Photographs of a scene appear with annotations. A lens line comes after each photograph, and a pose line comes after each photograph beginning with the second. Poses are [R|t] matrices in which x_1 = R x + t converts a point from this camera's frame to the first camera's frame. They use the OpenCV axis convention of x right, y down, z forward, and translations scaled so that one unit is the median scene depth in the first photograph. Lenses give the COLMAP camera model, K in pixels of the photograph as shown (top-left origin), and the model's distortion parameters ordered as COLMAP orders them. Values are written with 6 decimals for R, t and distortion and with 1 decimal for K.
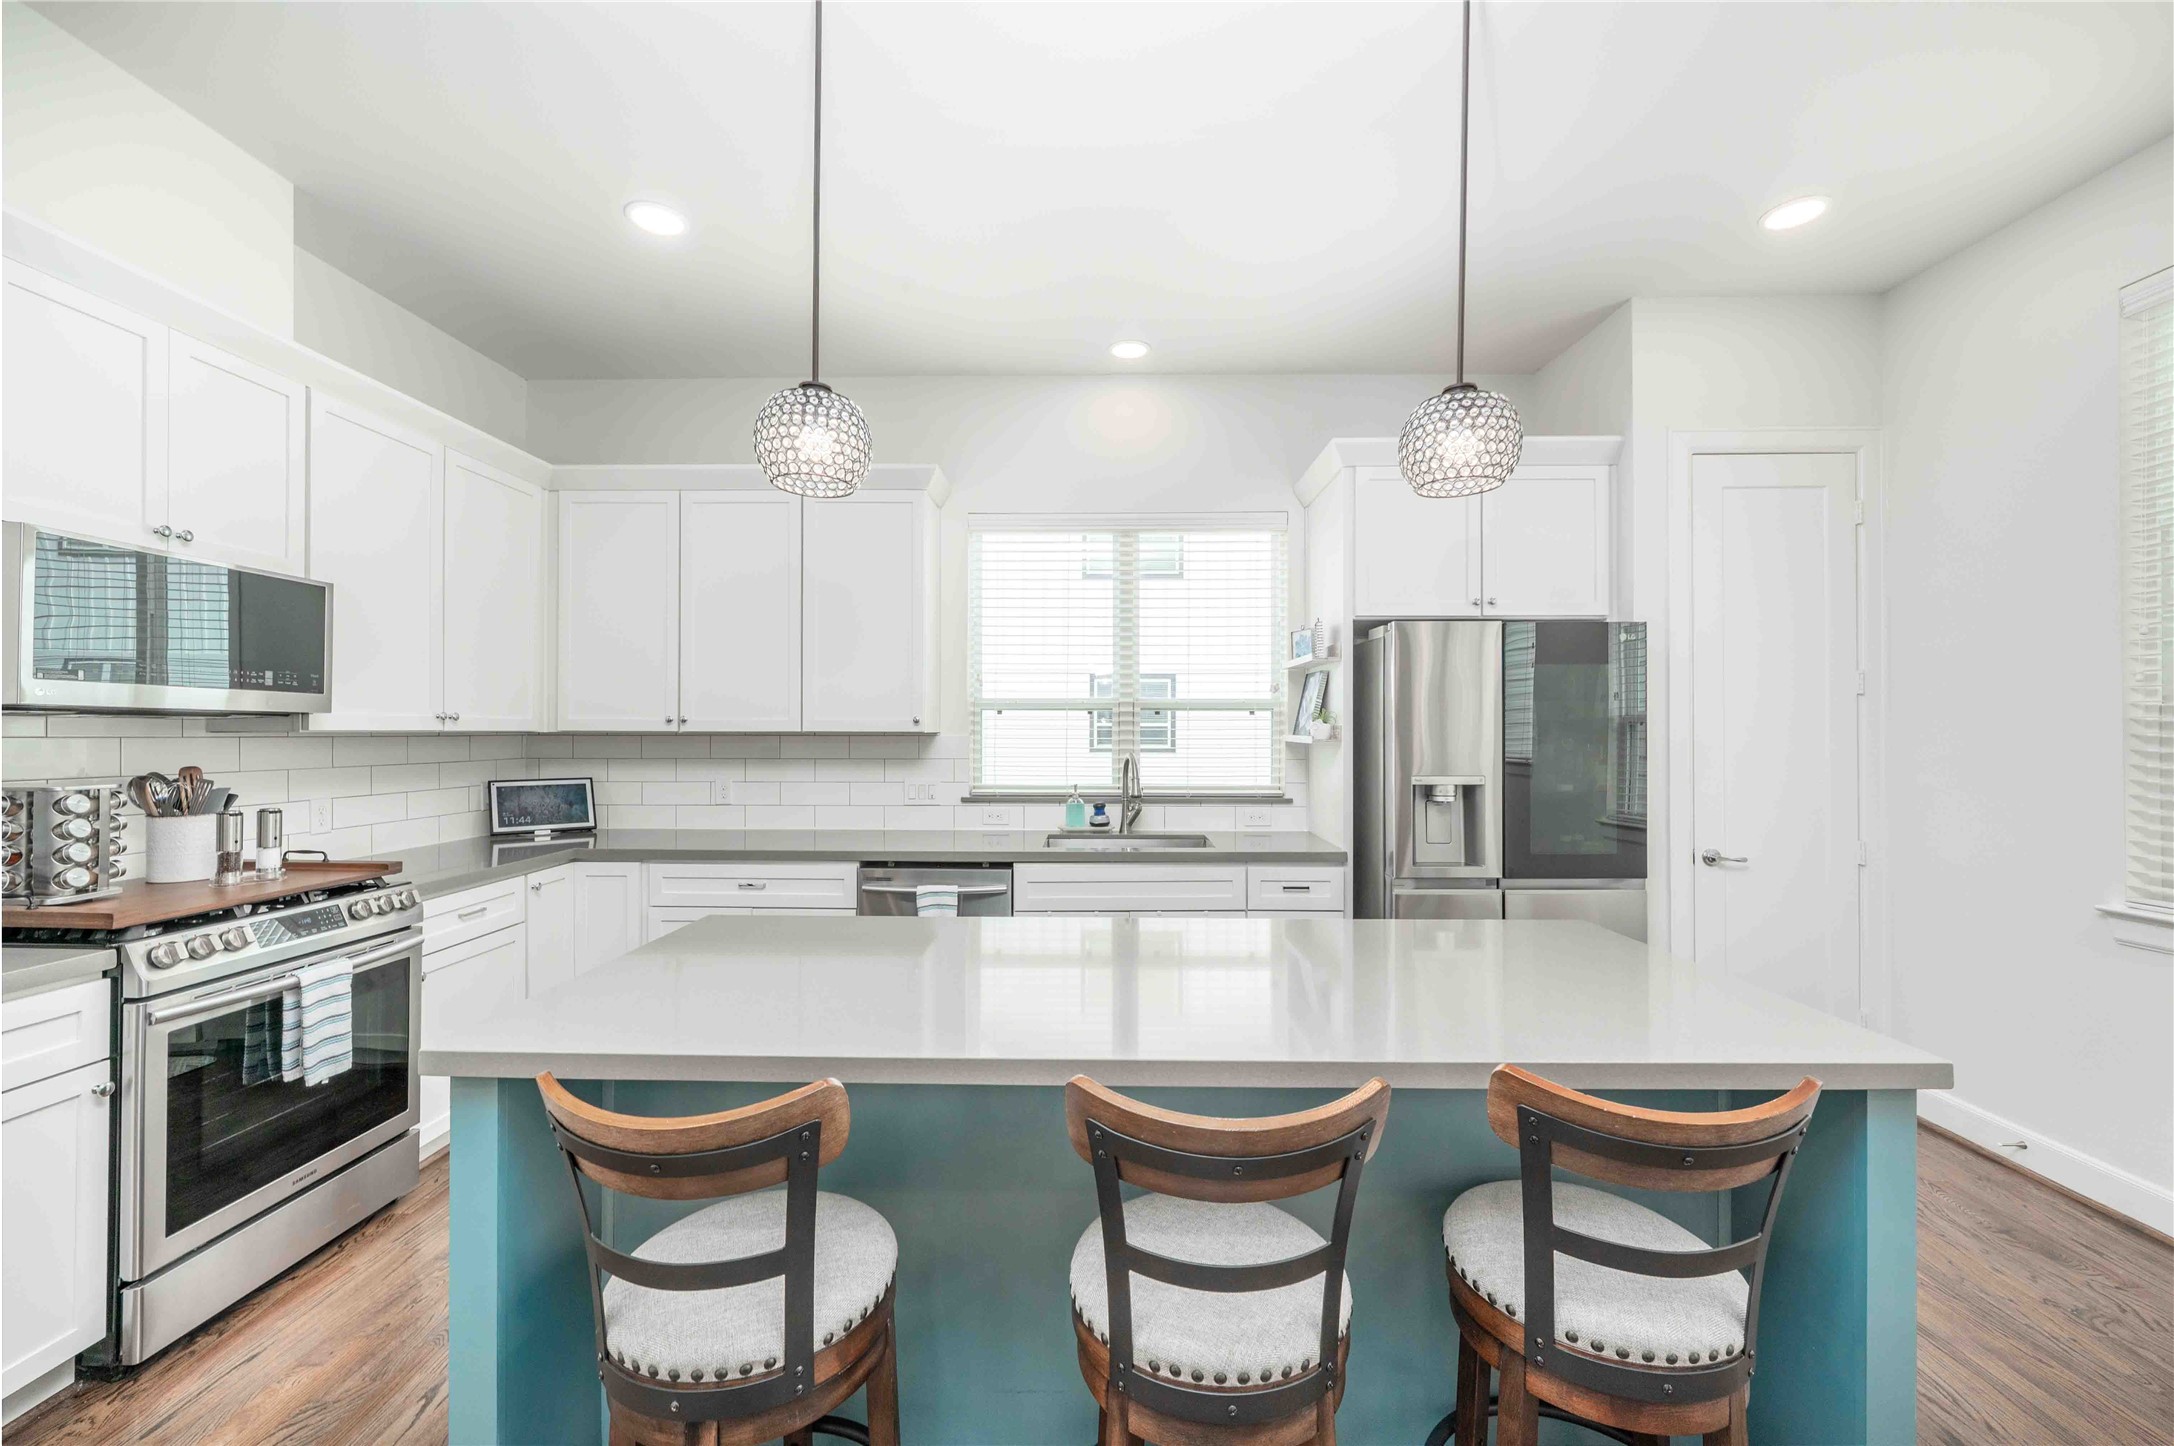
lens RADIAL K [[865.9, 0, 1087.0], [0, 865.9, 723.0], [0, 0, 1]] dist [-0.000589, 0.000582]
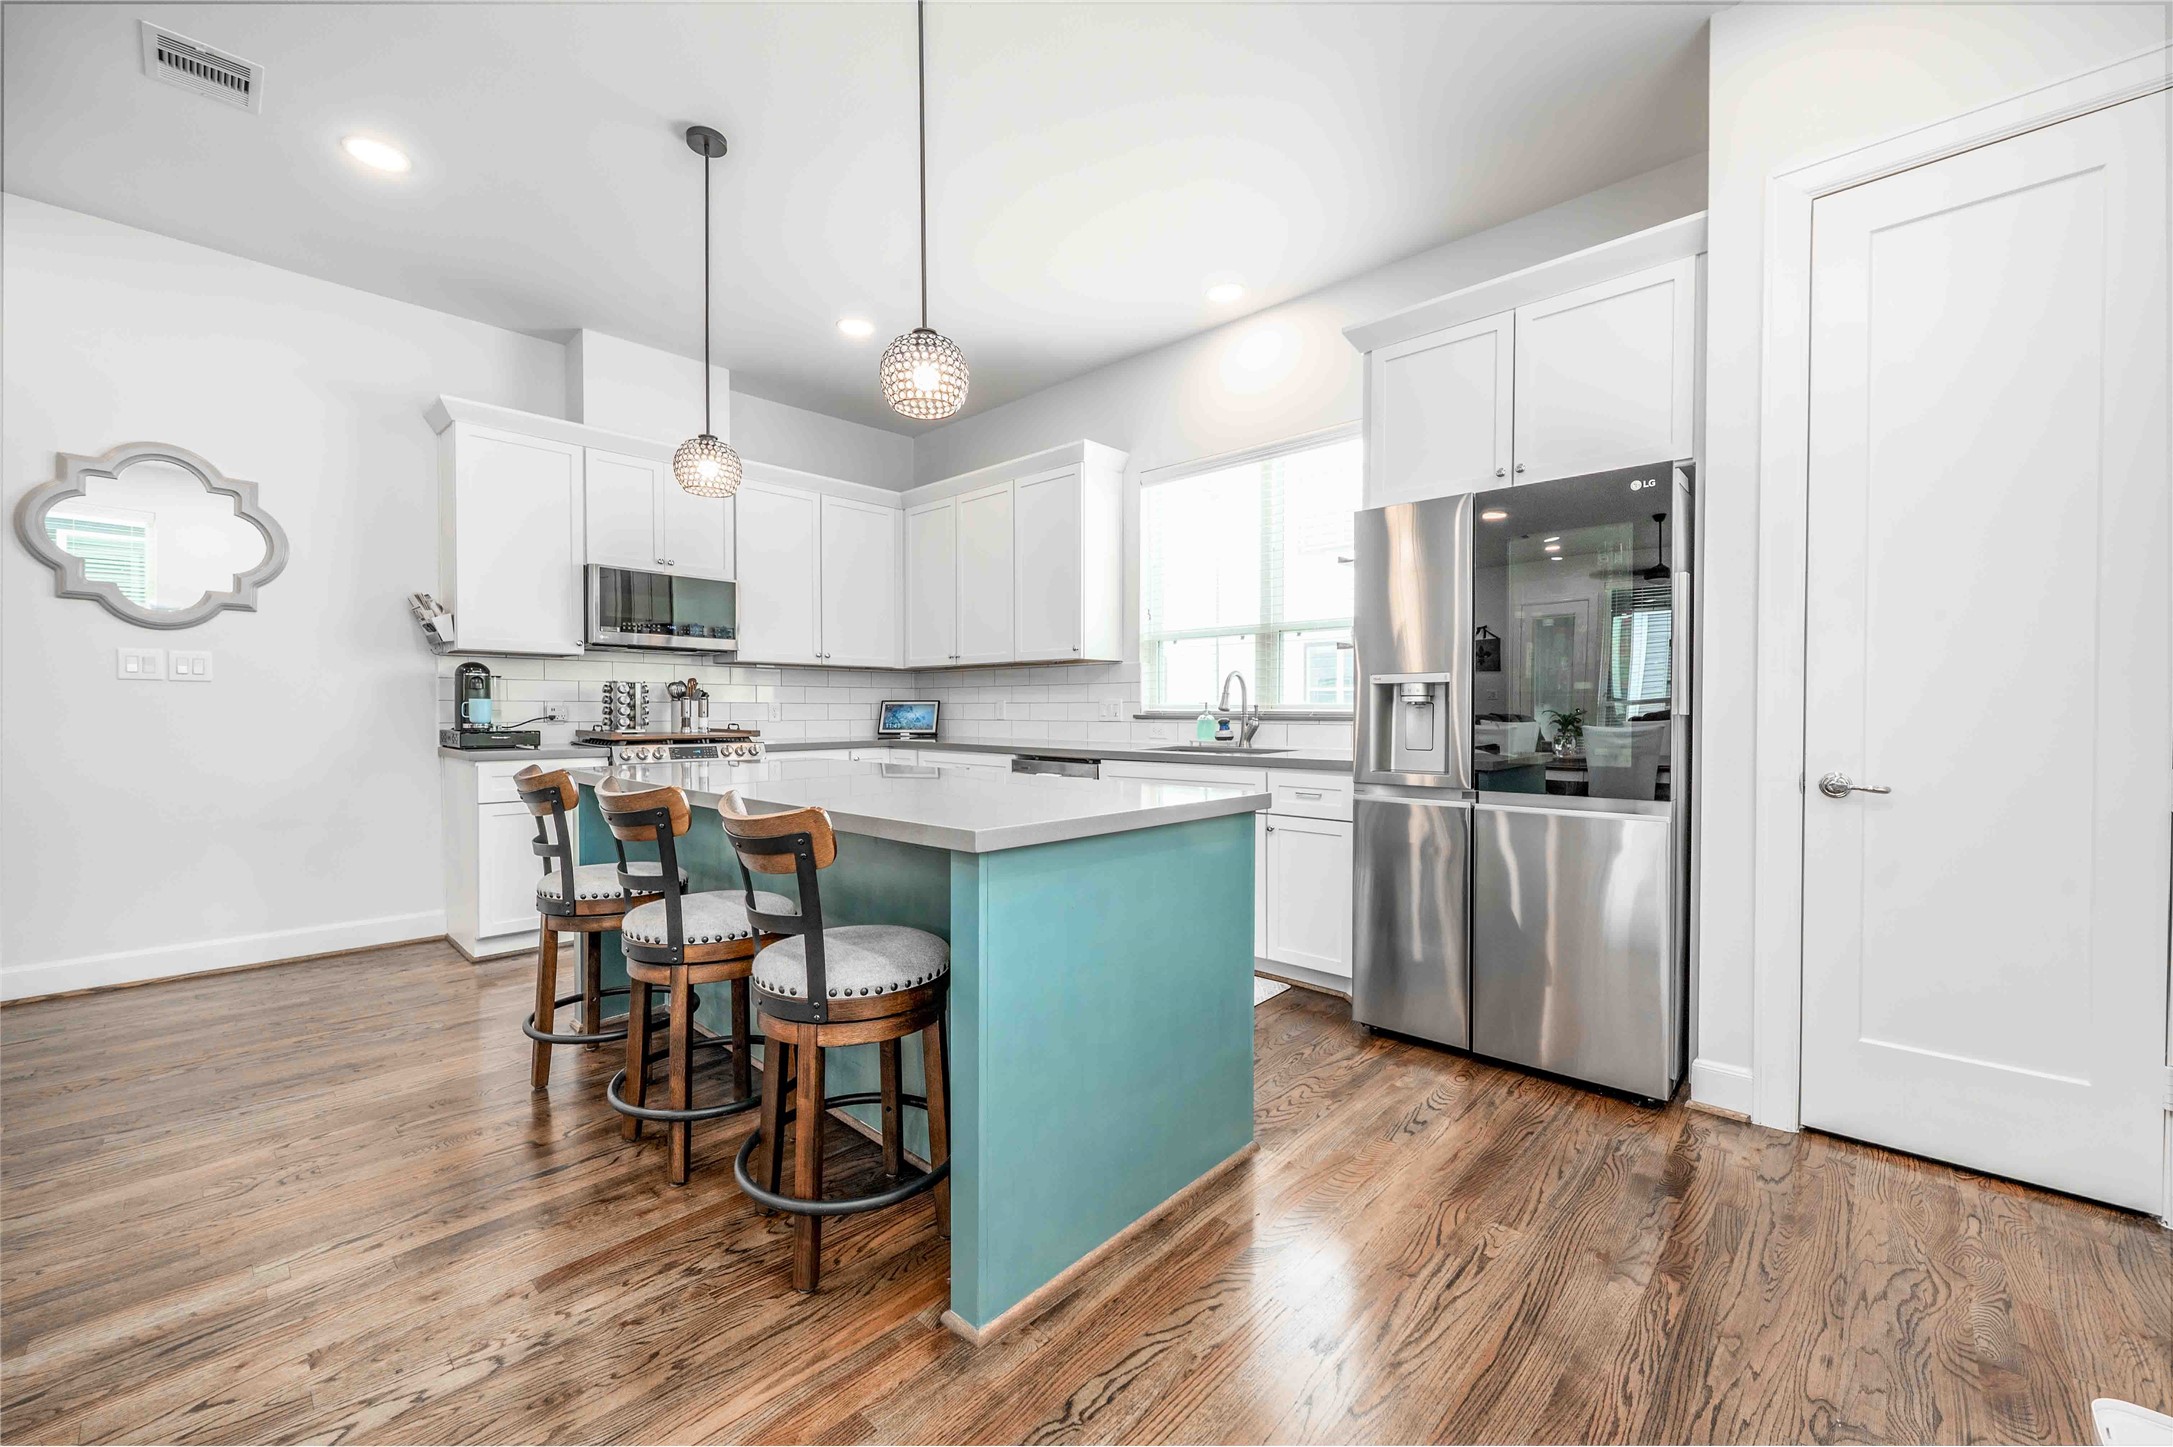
lens RADIAL K [[865.5, 0, 1086.5], [0, 865.5, 723.5], [0, 0, 1]] dist [-0.000589, 0.000582]
pose [[0.738444, 0.010415, -0.674235, 0.719667], [0.006937, 0.999710, 0.023040, 0.082916], [0.674279, -0.021691, 0.738158, 0.091891]]
